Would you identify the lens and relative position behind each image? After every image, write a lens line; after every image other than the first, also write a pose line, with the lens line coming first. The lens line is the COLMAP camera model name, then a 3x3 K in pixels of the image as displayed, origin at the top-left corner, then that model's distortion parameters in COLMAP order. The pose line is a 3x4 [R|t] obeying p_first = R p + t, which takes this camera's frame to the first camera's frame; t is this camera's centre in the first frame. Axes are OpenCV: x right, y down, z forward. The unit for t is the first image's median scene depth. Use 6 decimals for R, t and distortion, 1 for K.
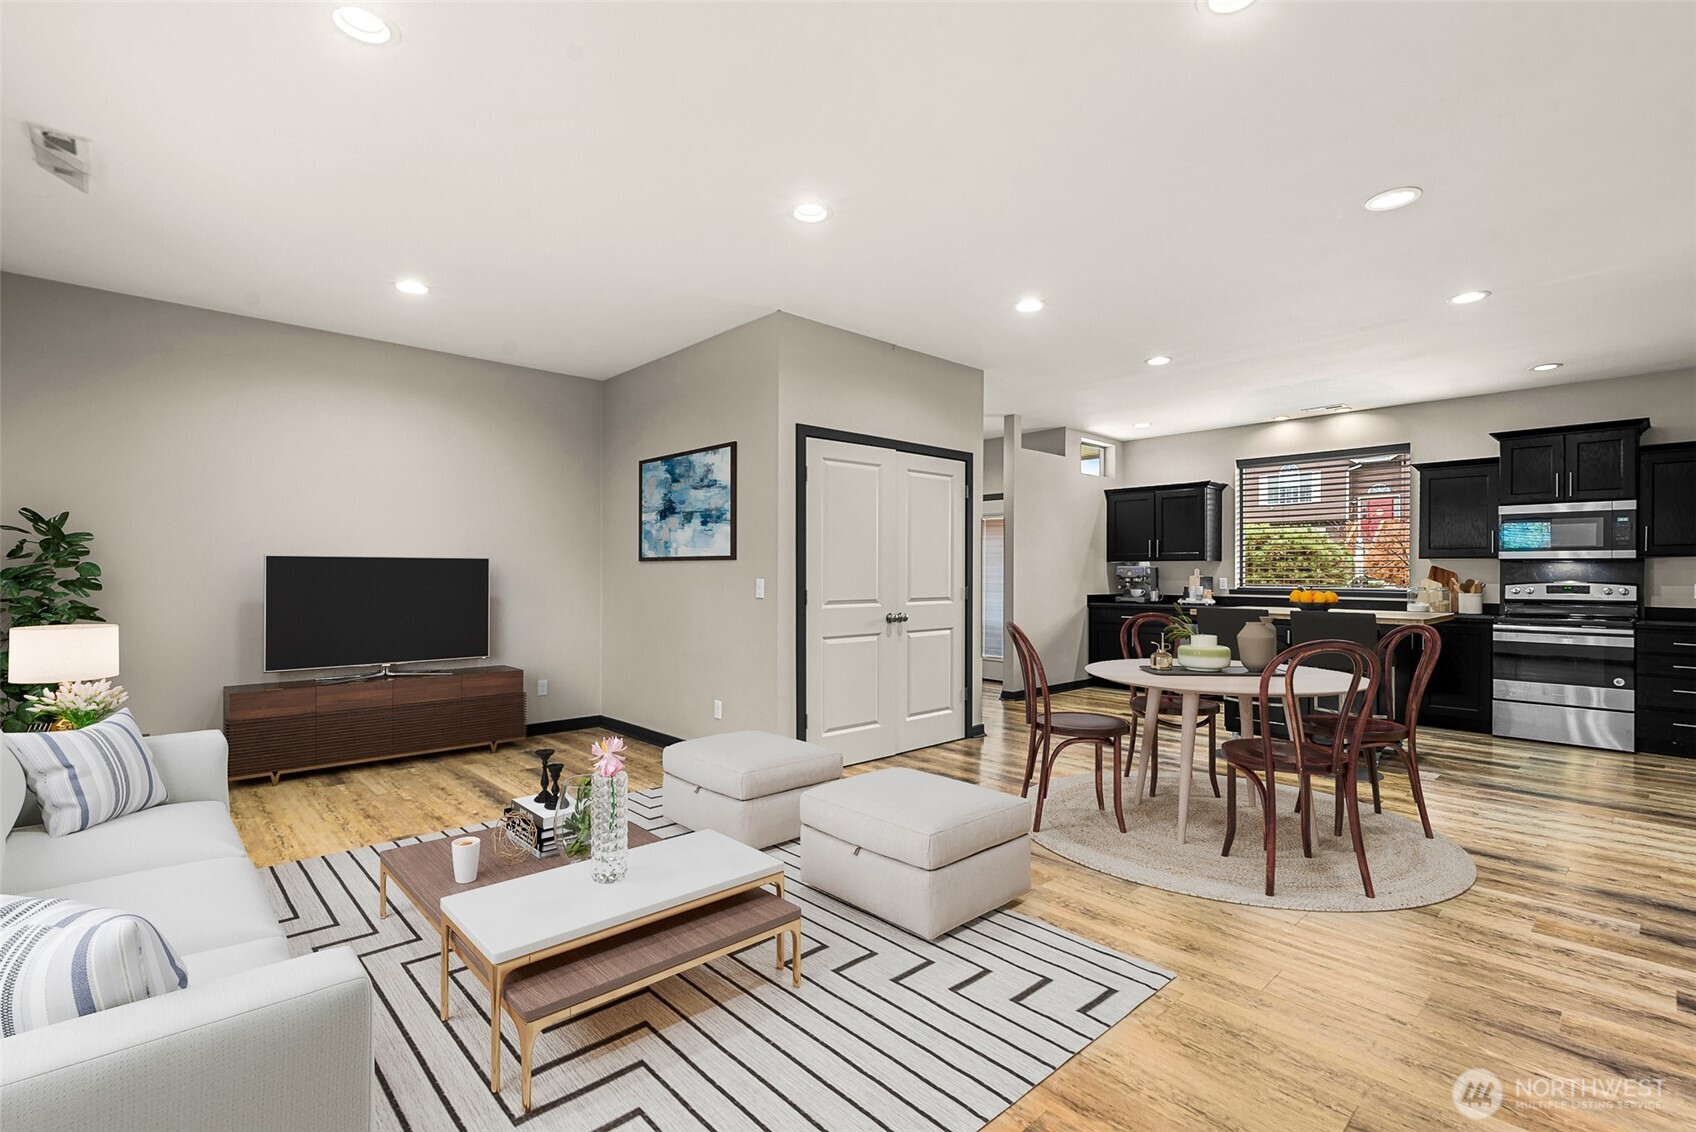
lens RADIAL K [[760.9, 0, 865.0], [0, 760.9, 571.0], [0, 0, 1]] dist [0.010221, 0.000797]
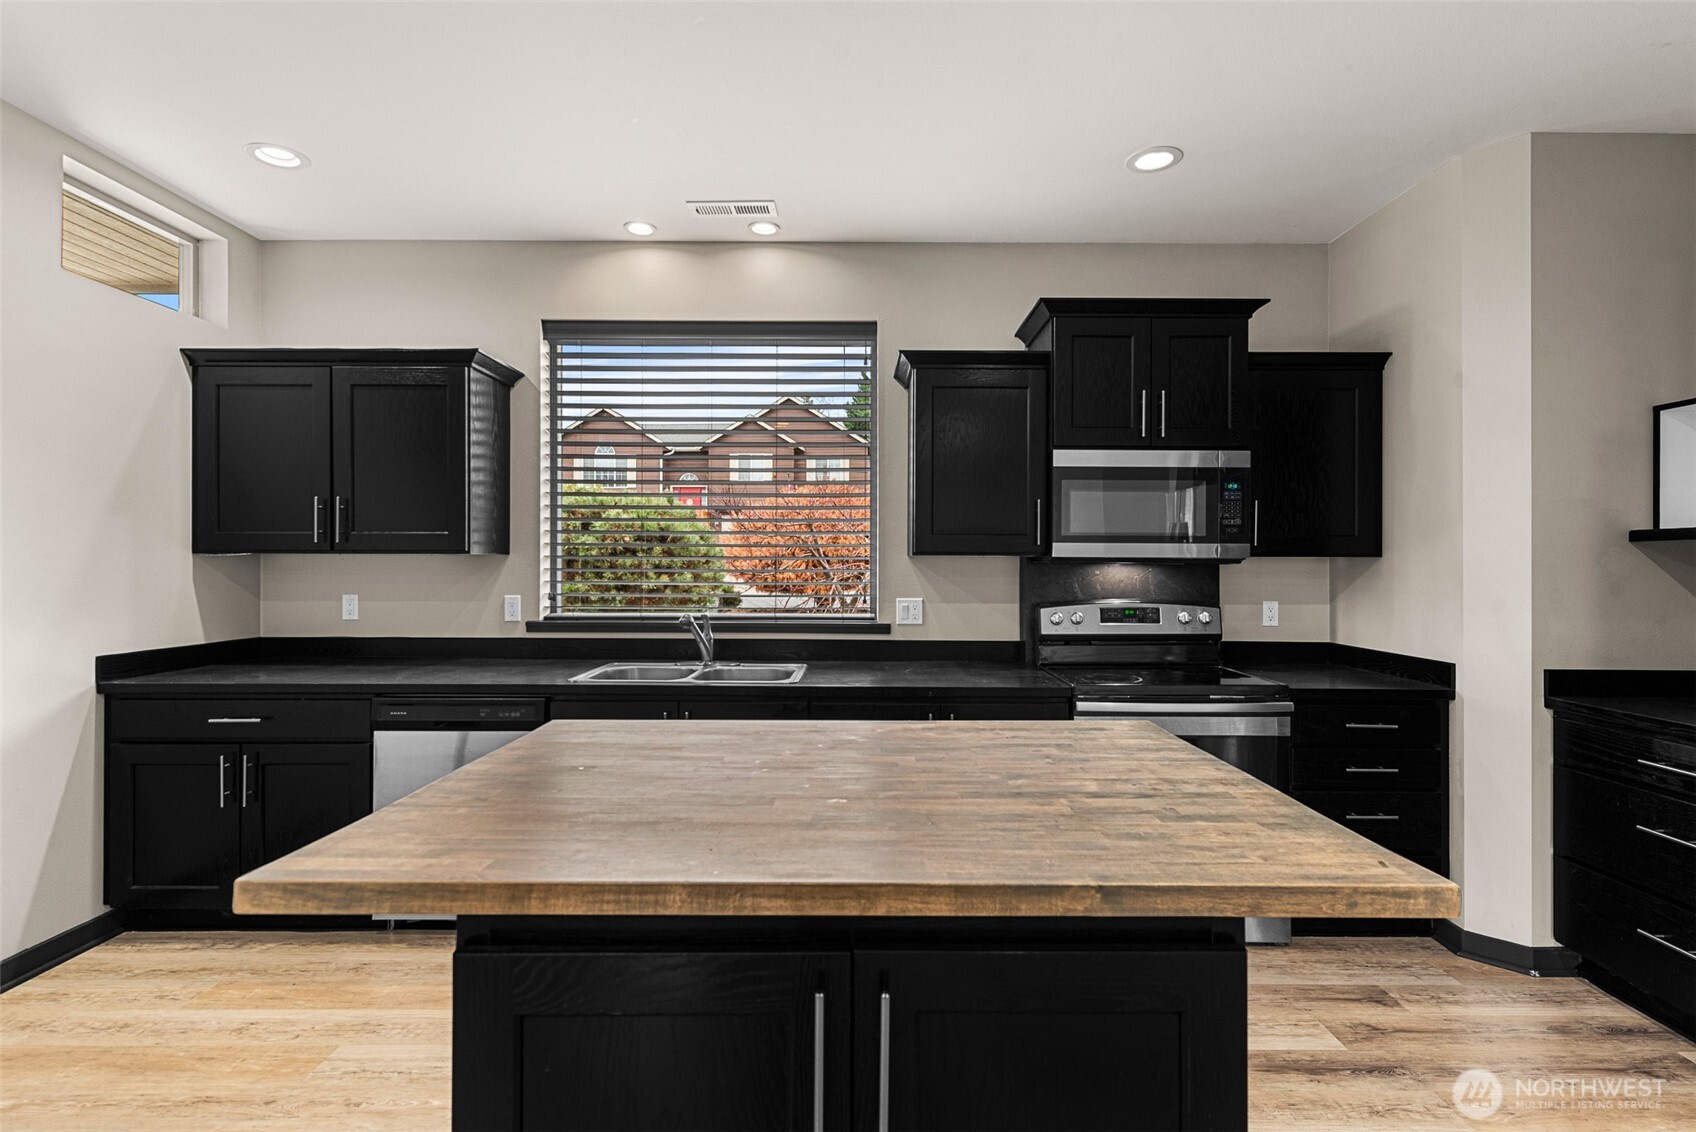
lens RADIAL K [[835.3, 0, 853.4], [0, 835.3, 557.9], [0, 0, 1]] dist [0.001573, 0.002602]
pose [[0.697592, 0.003258, 0.716487, 0.378088], [-0.002307, 0.999995, -0.002302, -0.014787], [-0.716491, -0.000047, 0.697596, 0.759663]]
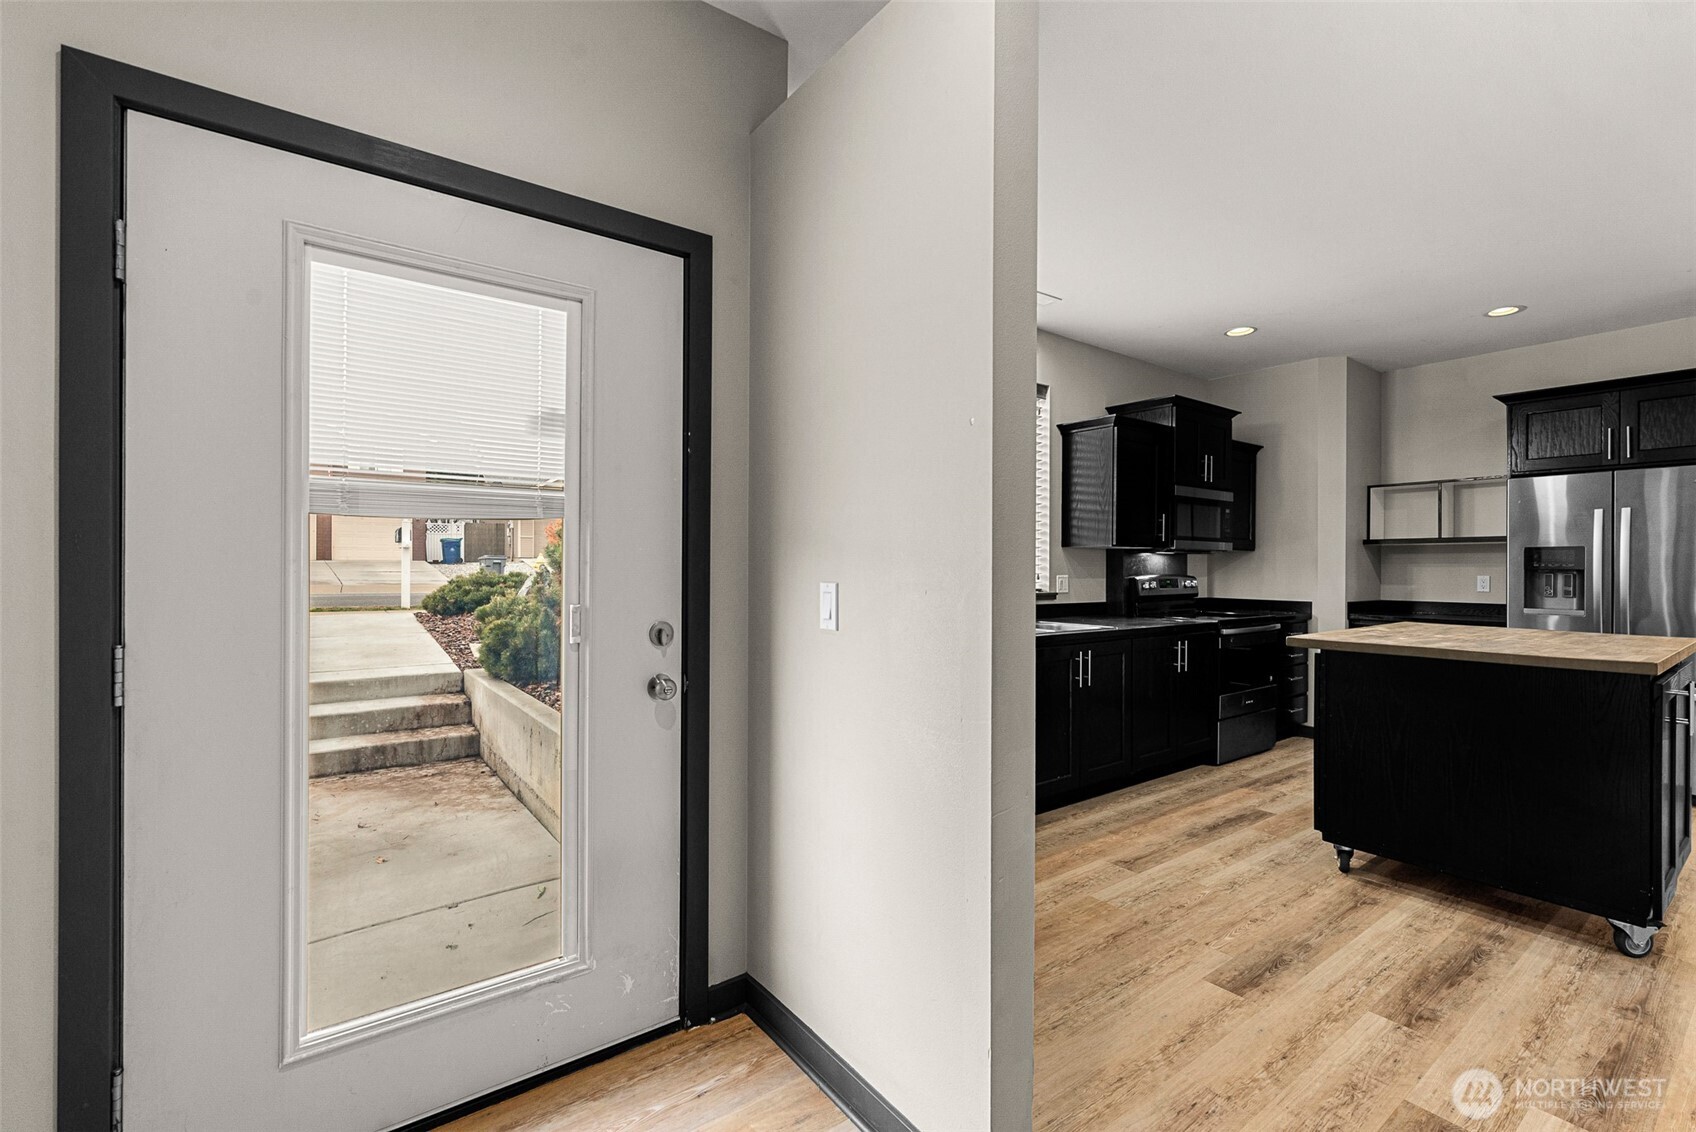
lens RADIAL K [[735.6, 0, 853.6], [0, 735.6, 563.4], [0, 0, 1]] dist [0.001890, 0.000340]
pose [[0.126140, 0.000976, 0.992012, -0.002547], [-0.004249, 0.999991, -0.000443, 0.002000], [-0.992003, -0.004159, 0.126143, 1.309410]]
